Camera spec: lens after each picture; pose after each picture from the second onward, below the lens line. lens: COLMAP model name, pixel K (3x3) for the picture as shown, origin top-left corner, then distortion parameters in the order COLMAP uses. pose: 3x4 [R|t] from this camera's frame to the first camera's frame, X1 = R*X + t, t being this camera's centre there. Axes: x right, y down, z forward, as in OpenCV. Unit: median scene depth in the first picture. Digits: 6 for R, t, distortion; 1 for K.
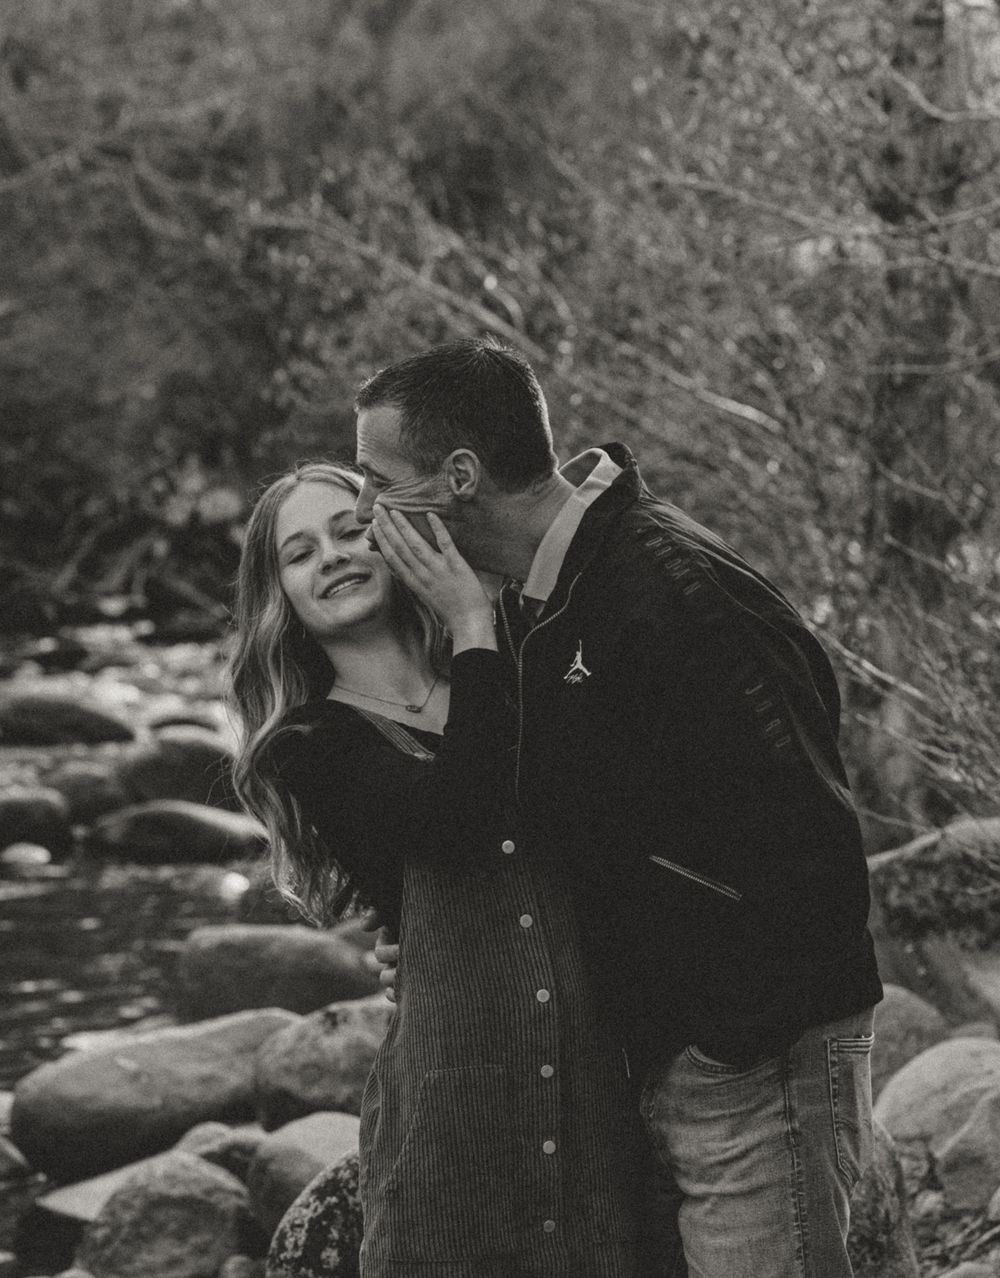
lens RADIAL K [[4450.6, 0, 524.4], [0, 4450.6, 686.5], [0, 0, 1]] dist [0.066993, 0.000000]
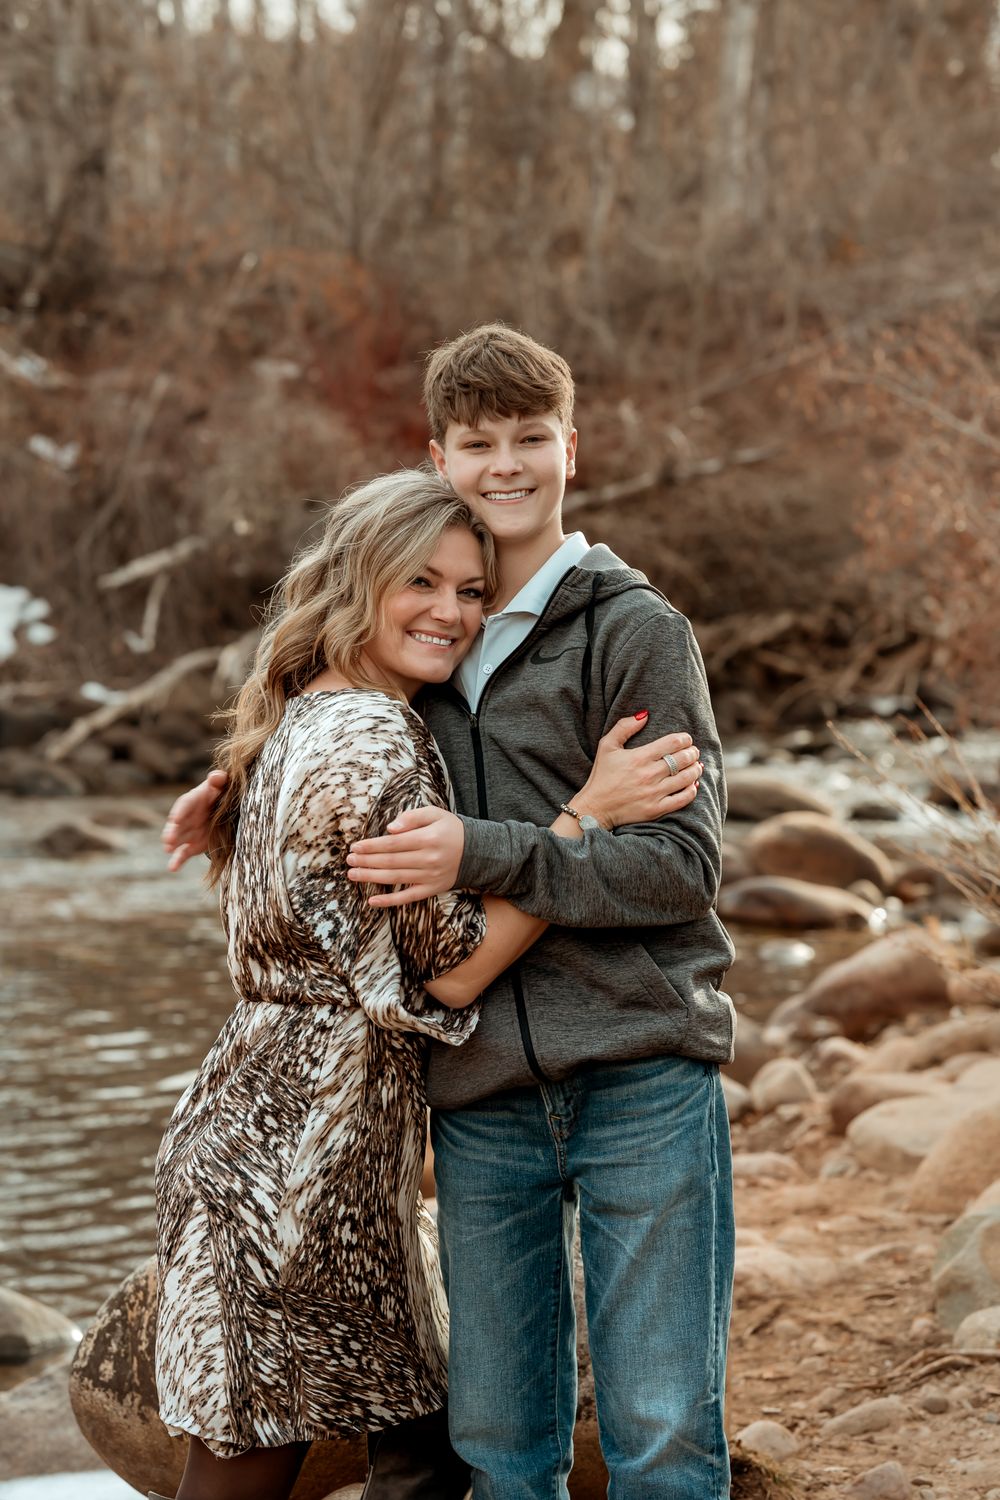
lens RADIAL K [[3555.8, 0, 493.5], [0, 3555.8, 736.8], [0, 0, 1]] dist [0.047313, 0.000000]
pose [[0.962920, 0.018859, -0.269128, 0.109350], [-0.020656, 0.999779, -0.003846, -0.006703], [0.268996, 0.009263, 0.963097, 0.098948]]
